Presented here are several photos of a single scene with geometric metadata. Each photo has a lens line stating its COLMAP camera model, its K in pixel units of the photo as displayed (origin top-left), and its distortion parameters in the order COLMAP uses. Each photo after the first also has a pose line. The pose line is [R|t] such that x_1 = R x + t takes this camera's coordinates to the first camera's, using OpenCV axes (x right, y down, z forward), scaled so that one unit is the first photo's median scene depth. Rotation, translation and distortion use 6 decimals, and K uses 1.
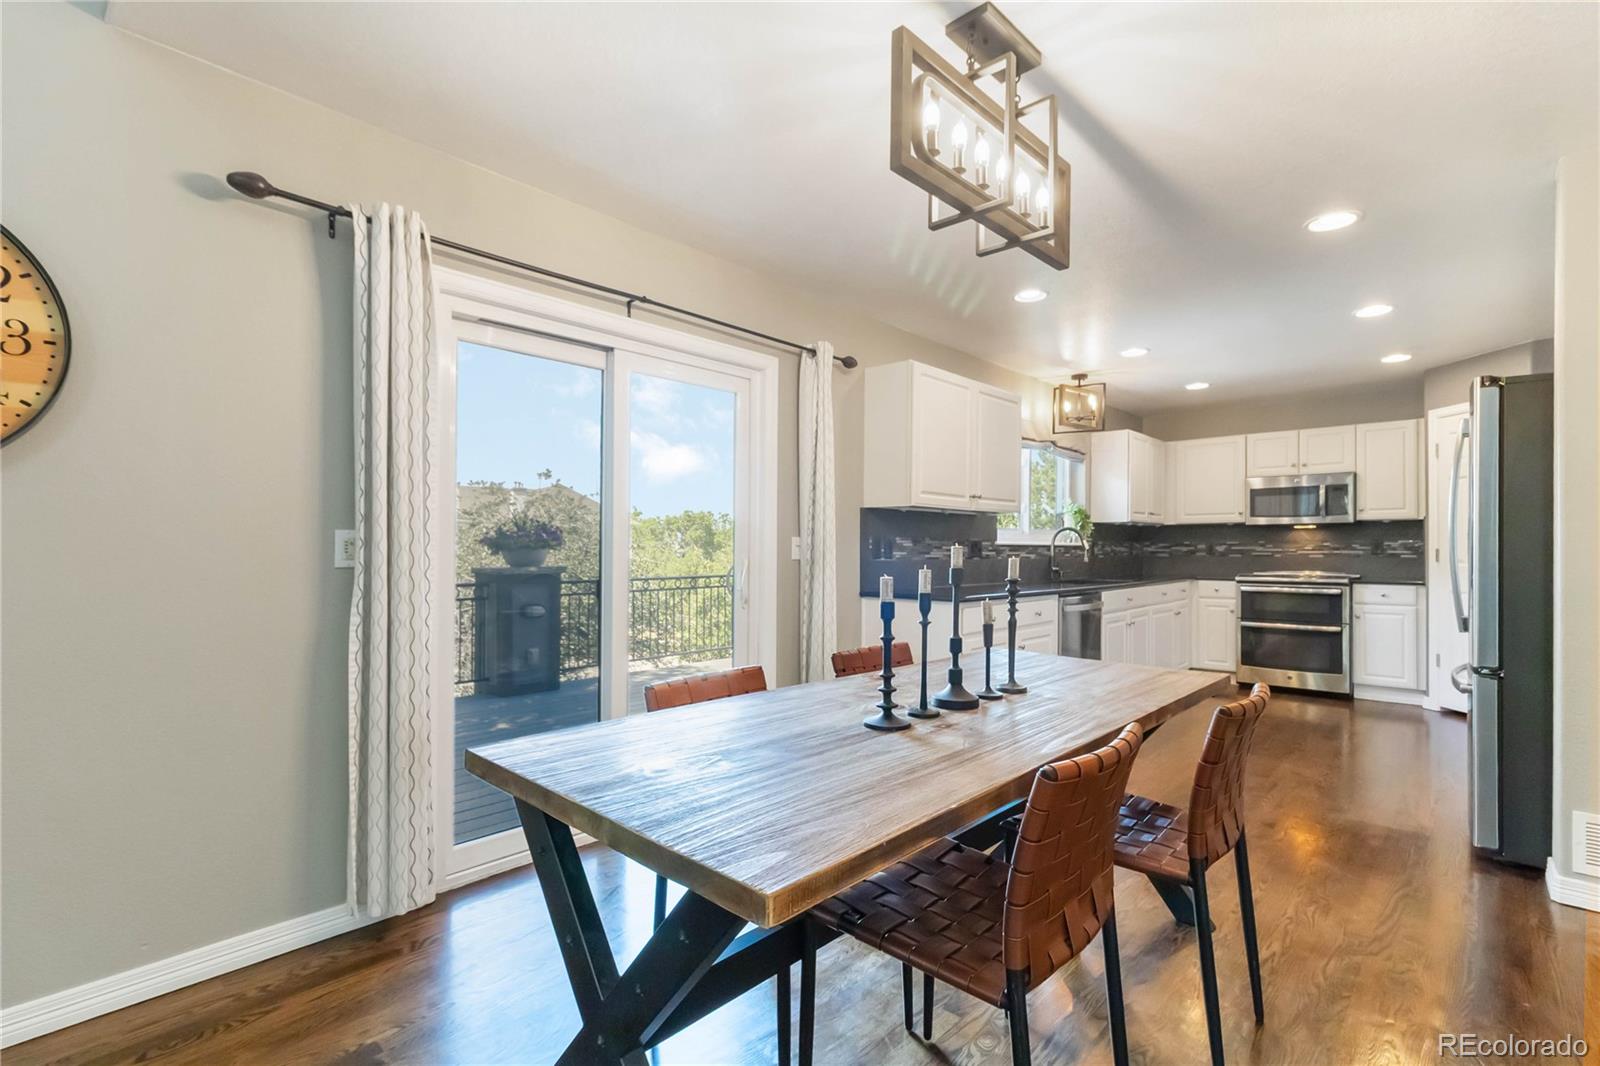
lens RADIAL K [[768.5, 0, 803.5], [0, 768.5, 548.8], [0, 0, 1]] dist [0.012659, -0.000675]
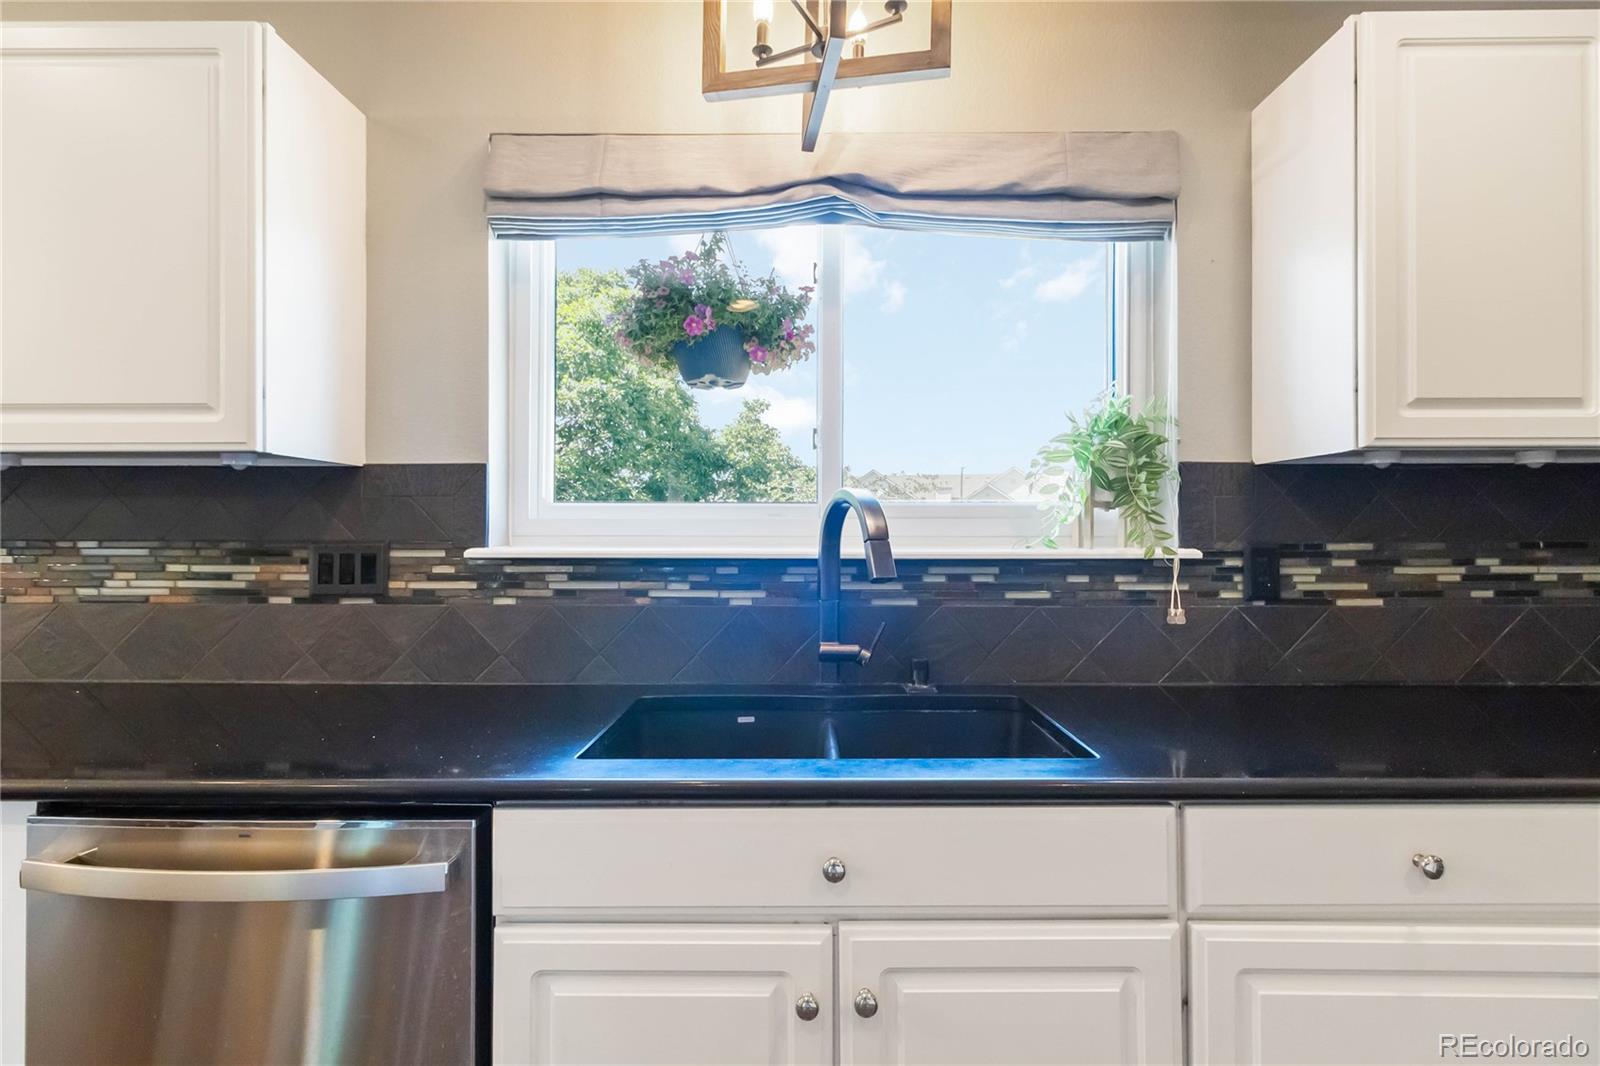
lens RADIAL K [[768.5, 0, 806.5], [0, 768.5, 535.7], [0, 0, 1]] dist [0.012659, -0.000675]
pose [[0.661895, -0.003879, -0.749586, 0.484295], [0.000621, 0.999989, -0.004627, -0.011053], [0.749596, 0.002597, 0.661891, 0.756771]]
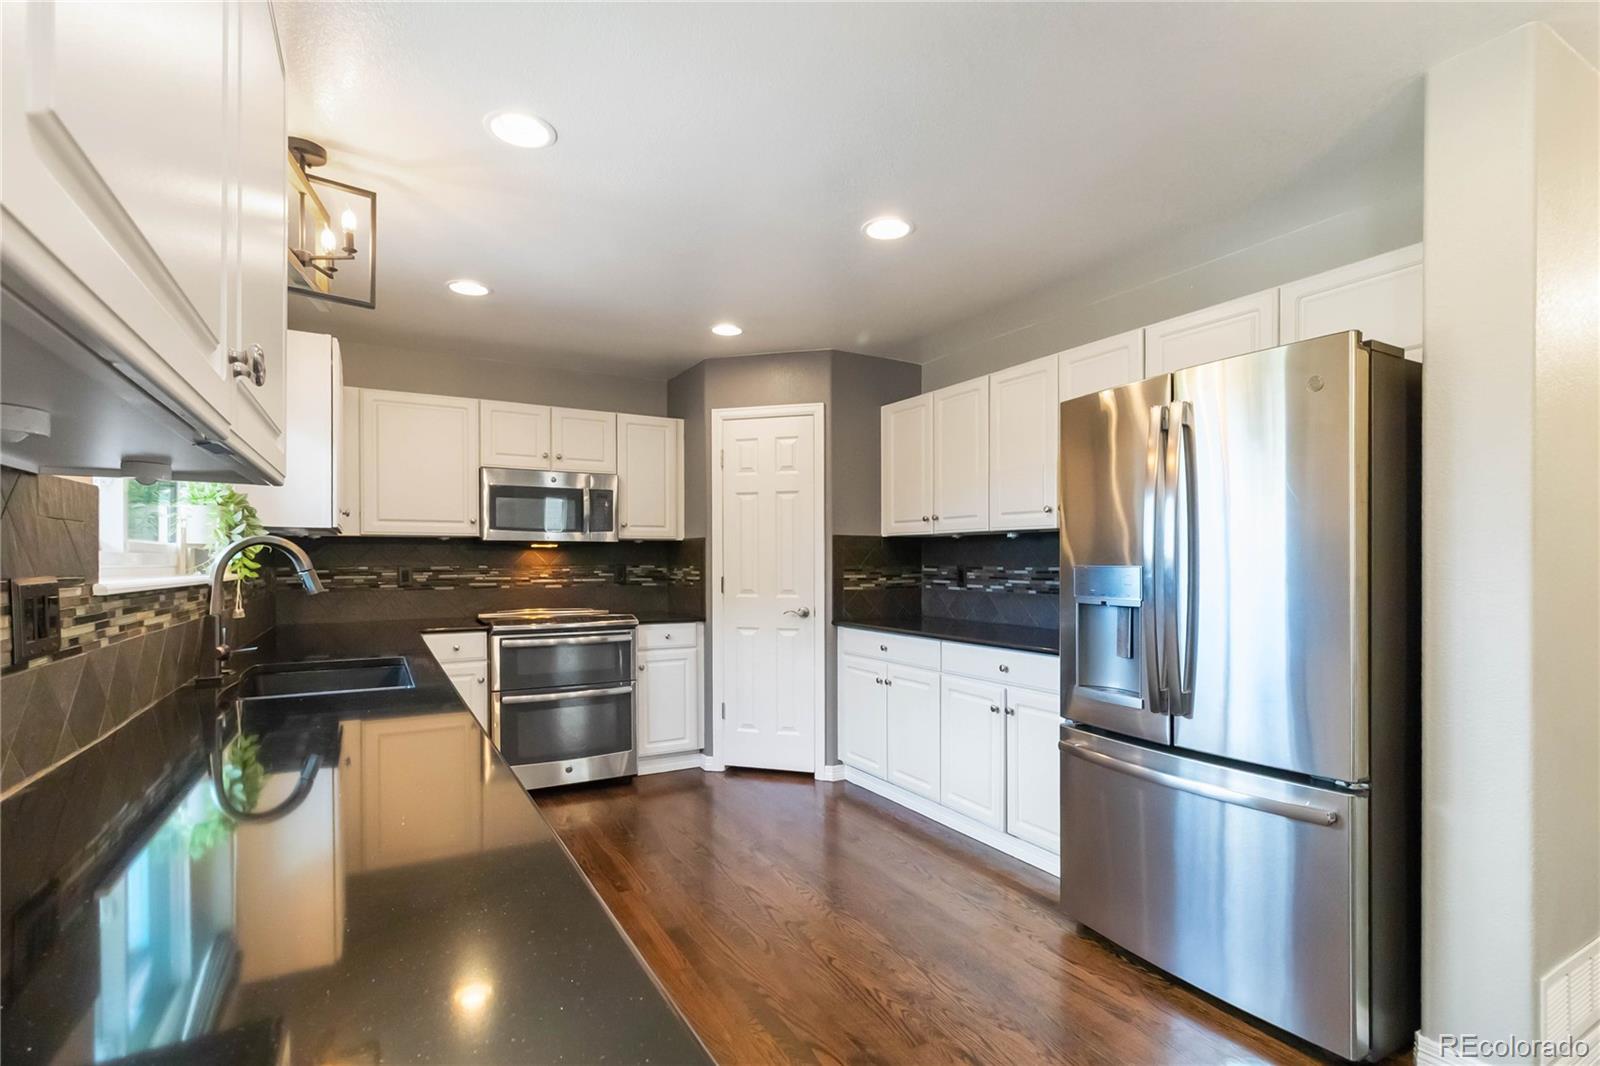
lens RADIAL K [[768.5, 0, 844.3], [0, 768.5, 557.9], [0, 0, 1]] dist [0.012659, -0.000675]
pose [[0.282893, 0.005171, 0.959137, 0.053948], [-0.001138, 0.999987, -0.005056, -0.014777], [-0.959151, 0.000339, 0.282895, 0.569600]]
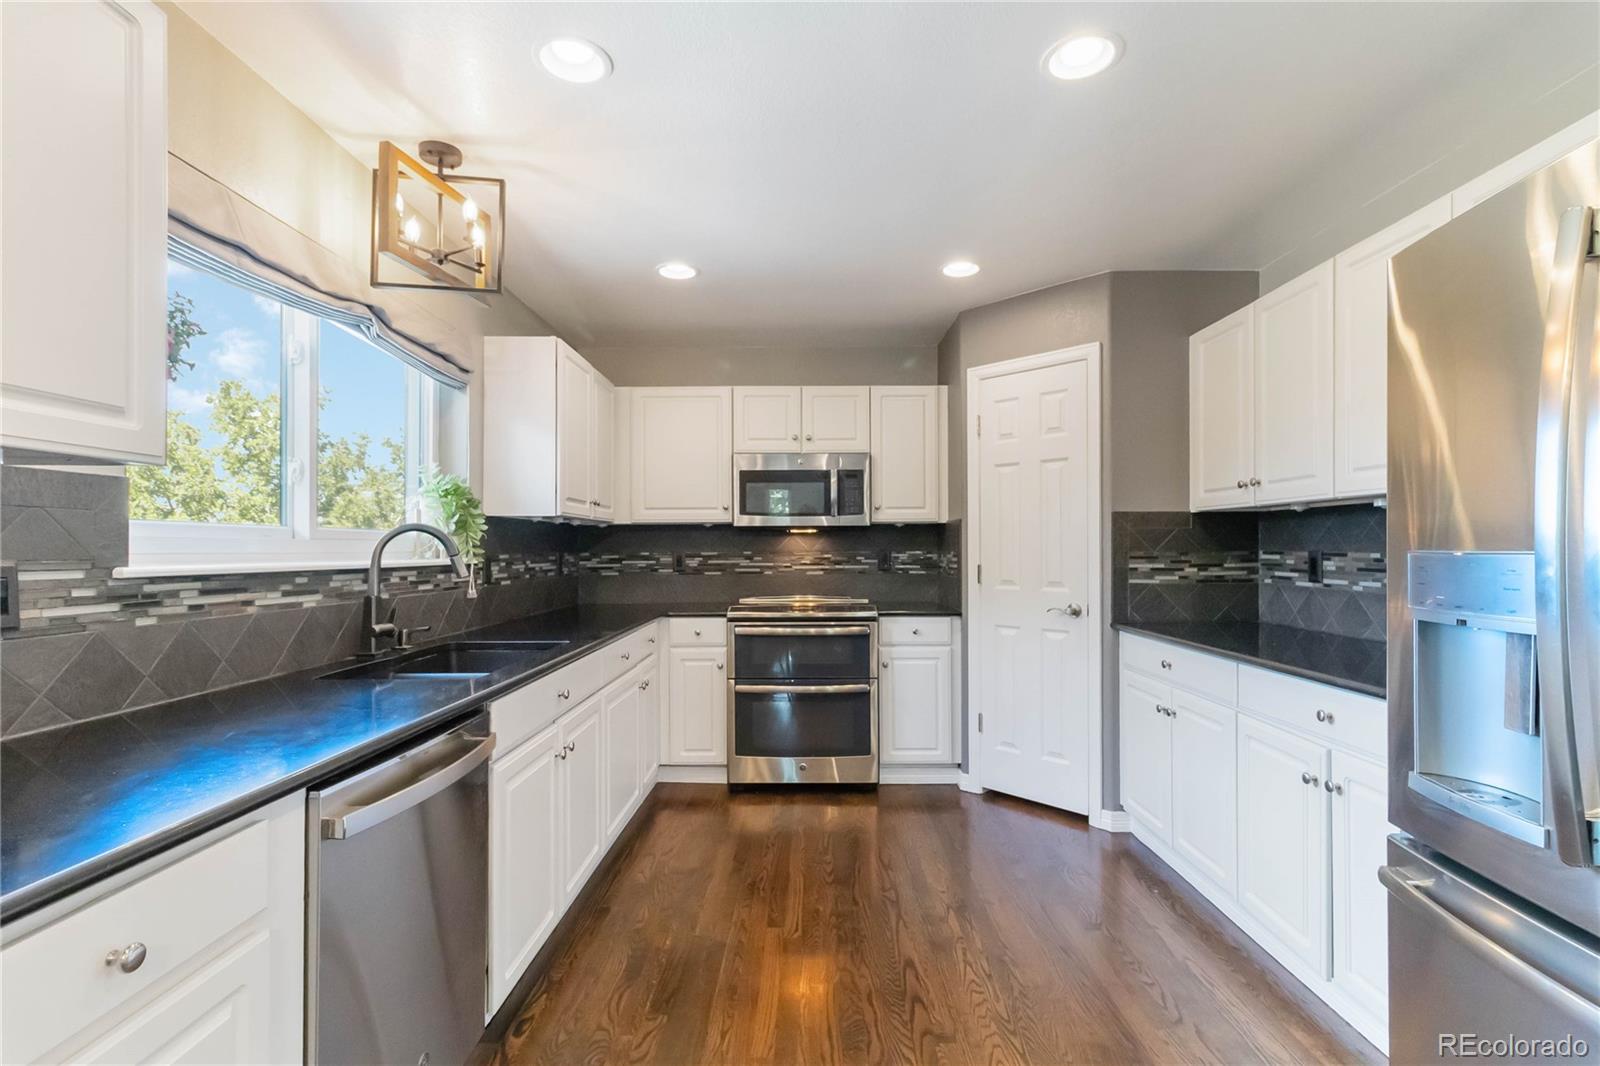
lens RADIAL K [[768.5, 0, 815.0], [0, 768.5, 545.0], [0, 0, 1]] dist [0.012659, -0.000675]
pose [[0.742604, 0.001480, 0.669729, 0.210344], [0.001716, 0.999990, -0.004113, -0.013766], [-0.669728, 0.004203, 0.742594, 0.514380]]
